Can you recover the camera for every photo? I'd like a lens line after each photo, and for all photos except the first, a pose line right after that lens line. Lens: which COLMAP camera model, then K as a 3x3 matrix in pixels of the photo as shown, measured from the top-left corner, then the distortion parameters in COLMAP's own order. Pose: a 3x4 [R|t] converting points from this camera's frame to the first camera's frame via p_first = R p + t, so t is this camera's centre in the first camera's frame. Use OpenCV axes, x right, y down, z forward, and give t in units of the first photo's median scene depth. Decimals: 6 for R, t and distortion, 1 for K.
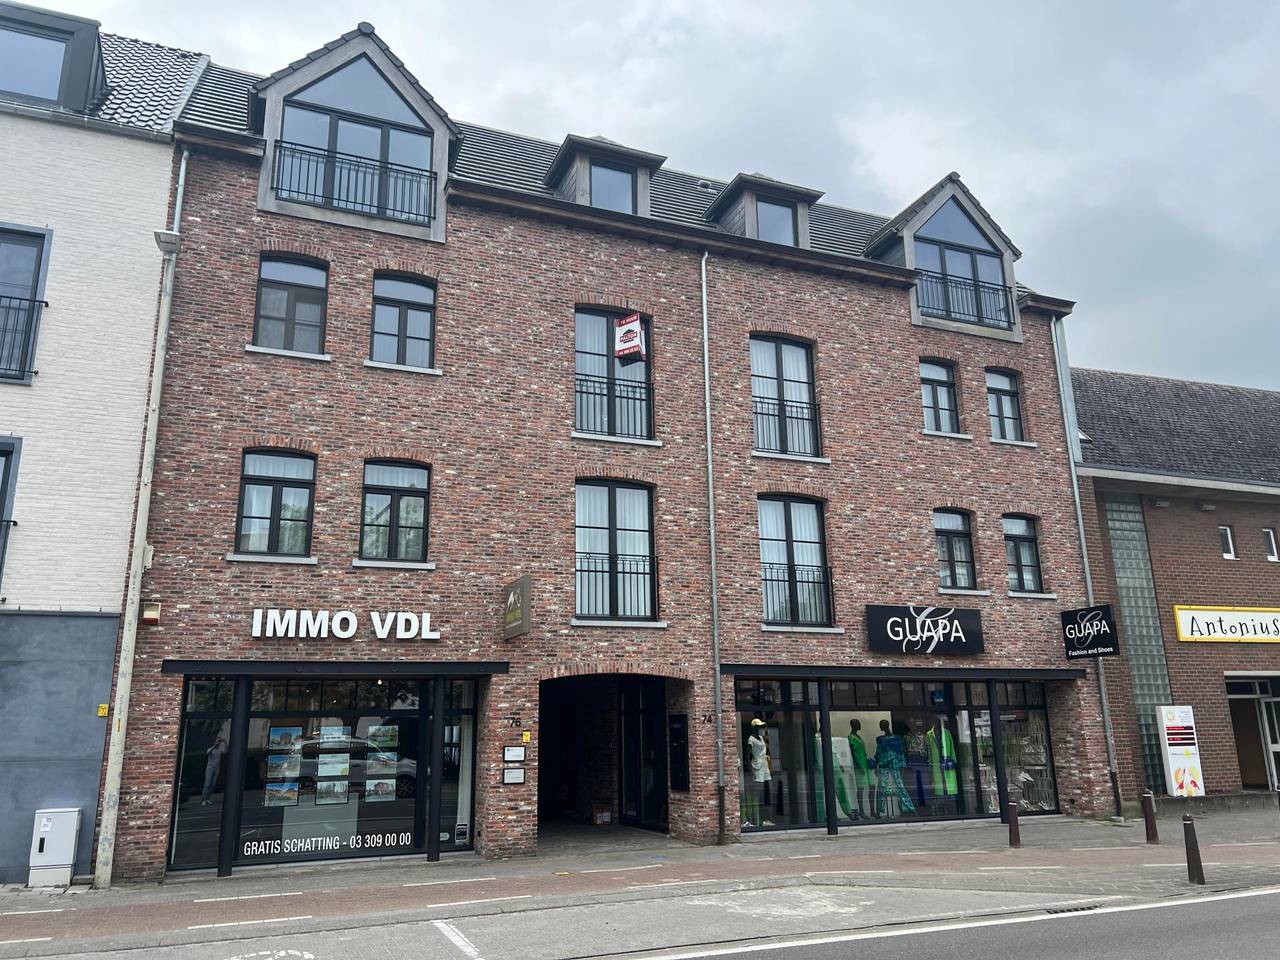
lens RADIAL K [[942.8, 0, 640.0], [0, 942.8, 480.0], [0, 0, 1]] dist [0.040466, -0.039951]
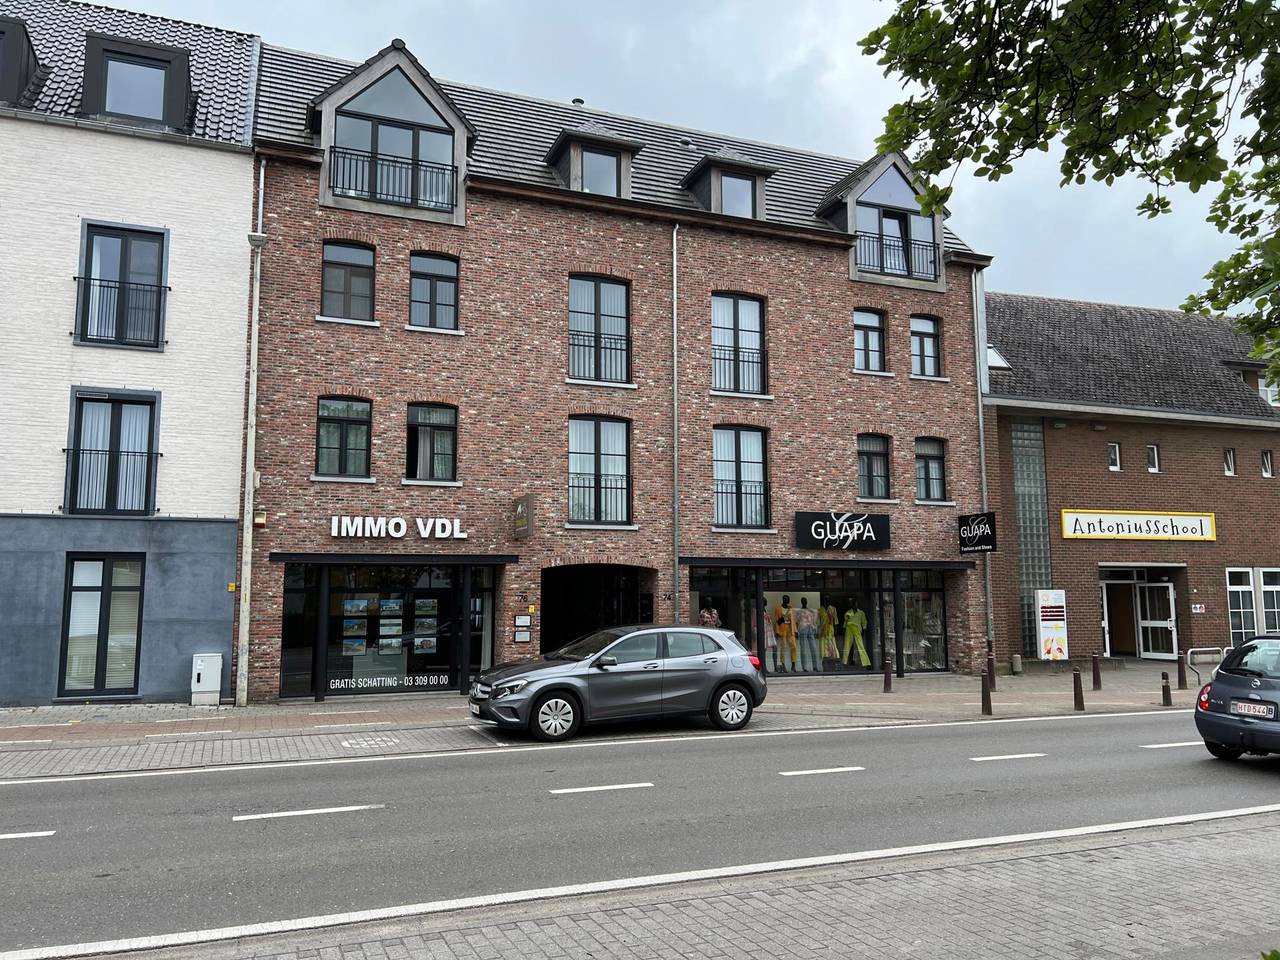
lens RADIAL K [[942.8, 0, 640.0], [0, 942.8, 480.0], [0, 0, 1]] dist [0.040466, -0.039951]
pose [[0.999901, 0.012180, -0.007103, 0.038794], [-0.011120, 0.990936, 0.133877, -0.085982], [0.008670, -0.133785, 0.990972, -0.285160]]
